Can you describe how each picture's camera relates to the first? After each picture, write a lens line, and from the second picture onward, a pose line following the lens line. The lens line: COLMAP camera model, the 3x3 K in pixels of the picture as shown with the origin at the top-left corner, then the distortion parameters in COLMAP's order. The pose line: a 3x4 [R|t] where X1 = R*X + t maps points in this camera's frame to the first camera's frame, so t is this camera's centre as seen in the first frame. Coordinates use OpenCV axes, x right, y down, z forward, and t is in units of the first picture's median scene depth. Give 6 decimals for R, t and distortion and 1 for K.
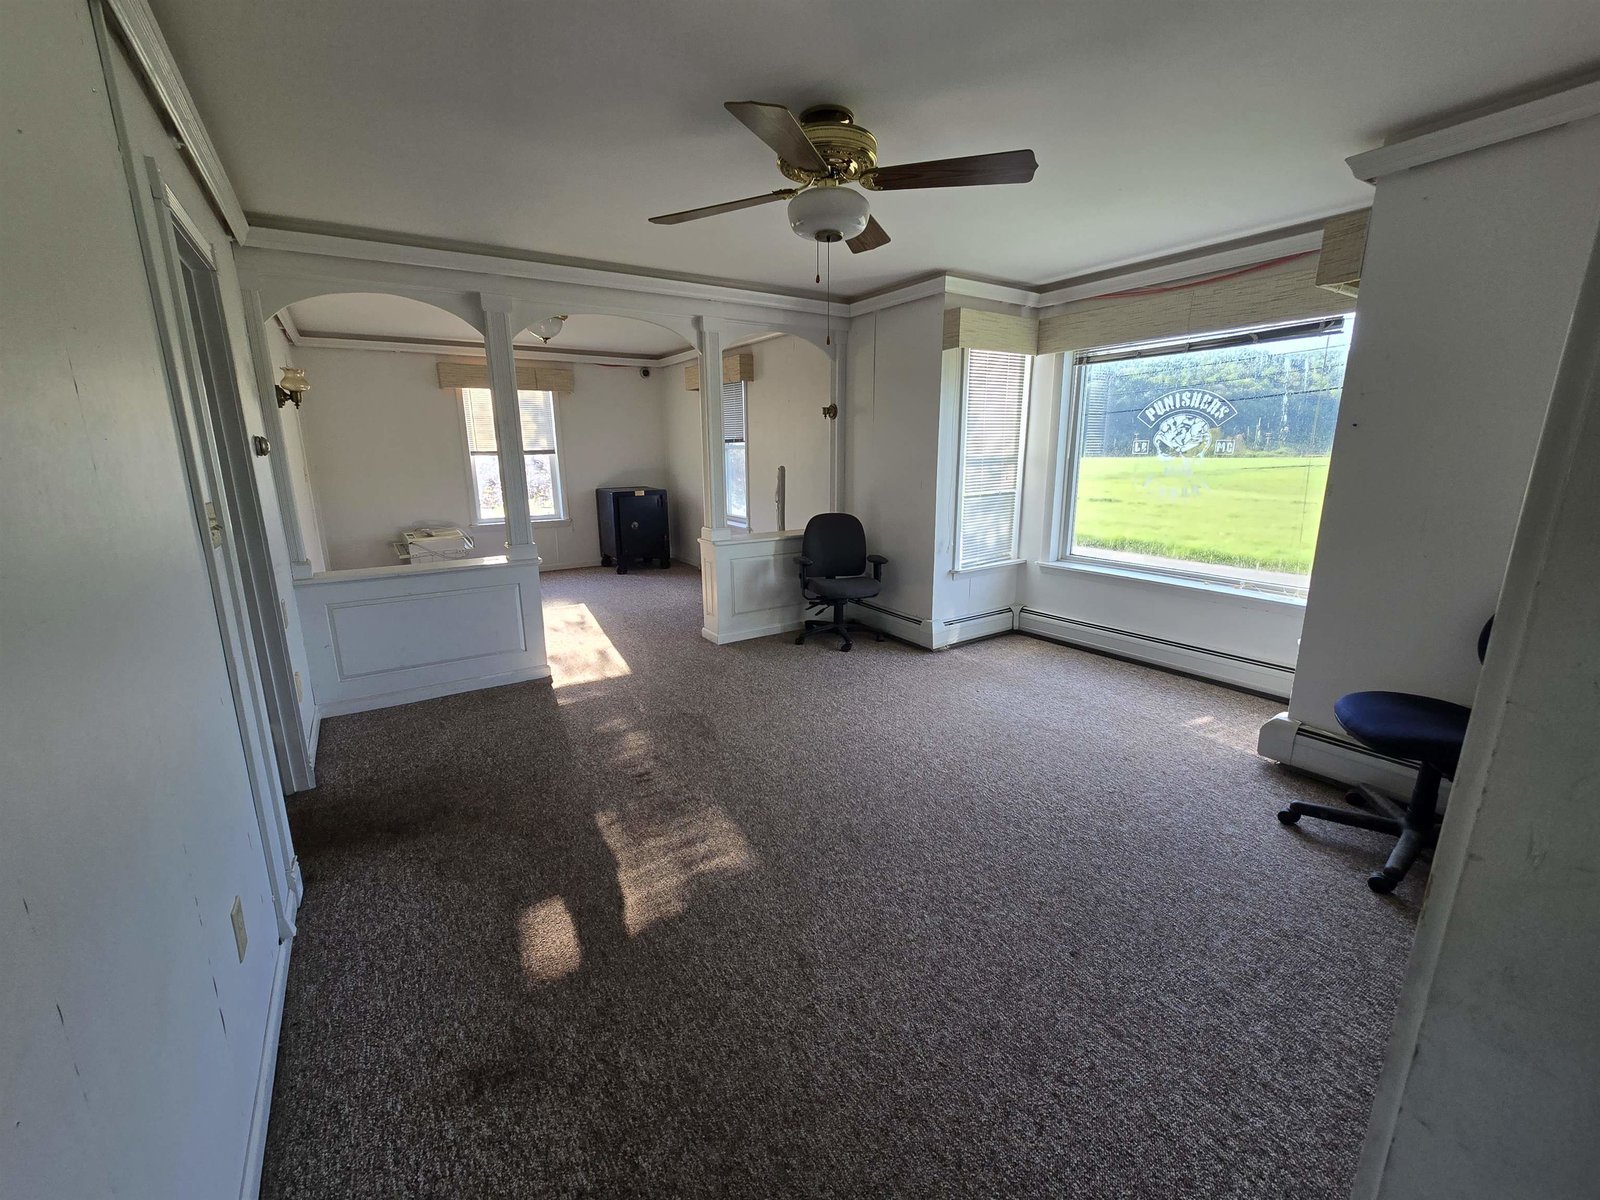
lens RADIAL K [[648.1, 0, 806.8], [0, 648.1, 589.6], [0, 0, 1]] dist [-0.002265, 0.000737]
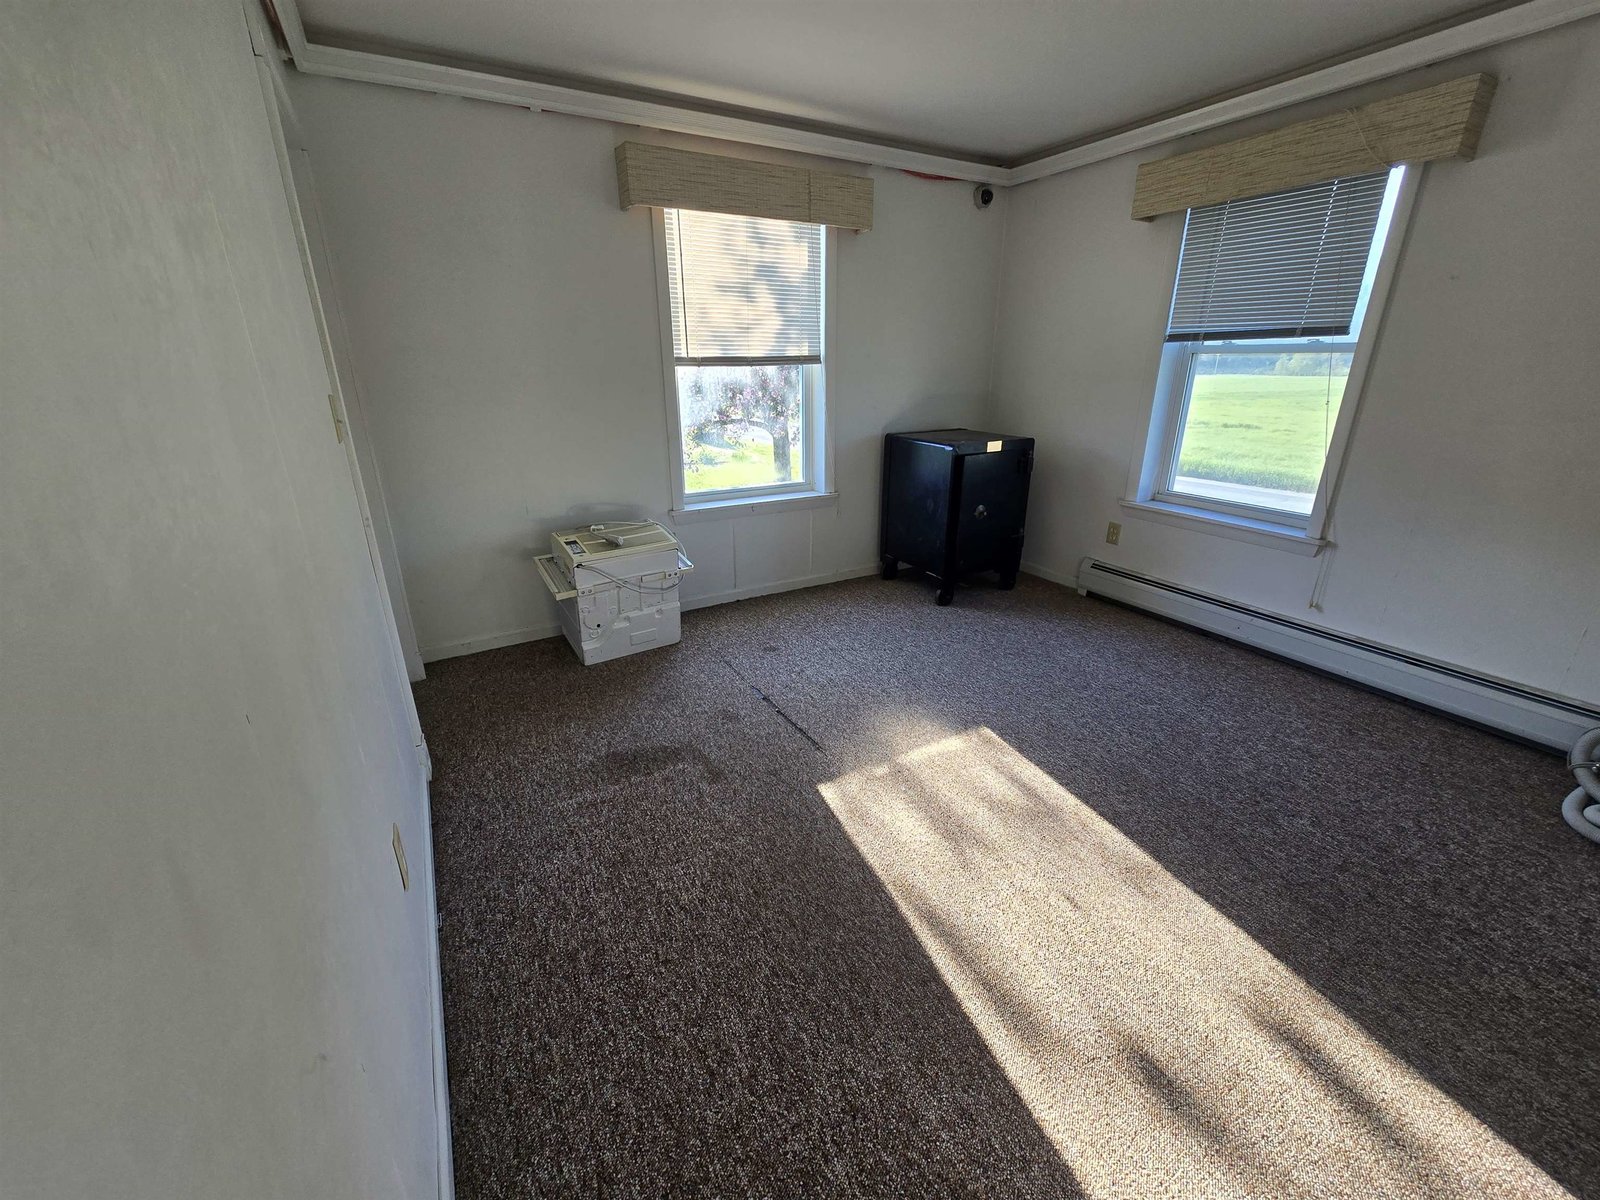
lens RADIAL K [[648.1, 0, 805.6], [0, 648.1, 598.9], [0, 0, 1]] dist [-0.002265, 0.000737]
pose [[0.997633, 0.025565, -0.063840, -0.556591], [-0.016831, 0.990869, 0.133777, -0.147481], [0.066677, -0.132386, 0.988953, 0.734065]]
